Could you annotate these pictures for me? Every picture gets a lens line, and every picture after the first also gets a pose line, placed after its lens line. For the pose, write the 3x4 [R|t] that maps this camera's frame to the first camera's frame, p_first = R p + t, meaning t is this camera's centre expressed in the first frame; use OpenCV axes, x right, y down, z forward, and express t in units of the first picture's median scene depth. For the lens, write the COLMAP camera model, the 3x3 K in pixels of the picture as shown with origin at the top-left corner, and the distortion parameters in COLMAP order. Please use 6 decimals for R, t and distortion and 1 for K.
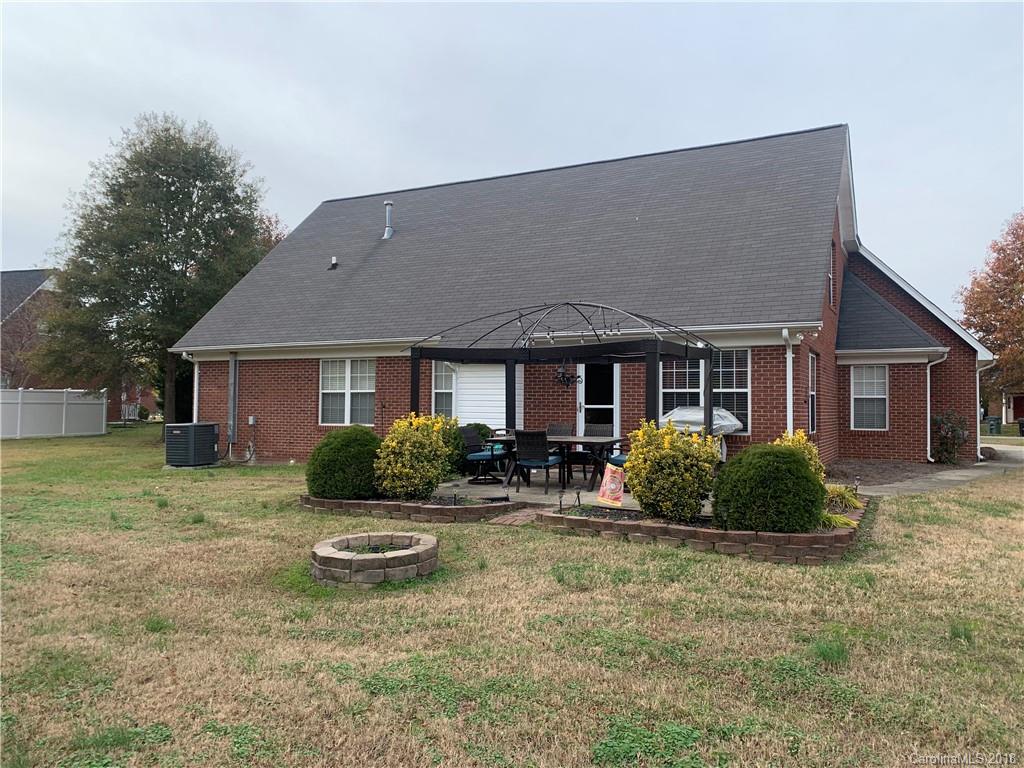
lens RADIAL K [[785.0, 0, 508.1], [0, 785.0, 385.0], [0, 0, 1]] dist [0.042091, -0.035759]
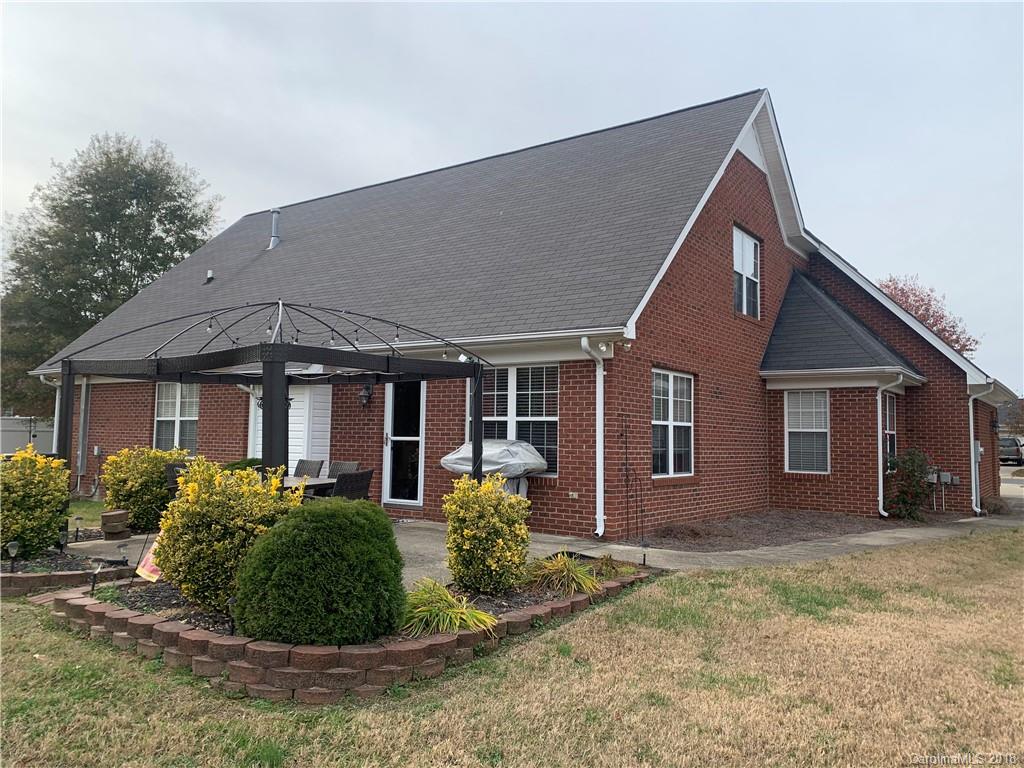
lens RADIAL K [[785.0, 0, 514.8], [0, 785.0, 381.0], [0, 0, 1]] dist [0.042091, -0.035759]
pose [[0.988691, -0.000391, -0.149963, 0.297635], [-0.006570, 0.998924, -0.045917, 0.004073], [0.149820, 0.046383, 0.987625, 0.186227]]
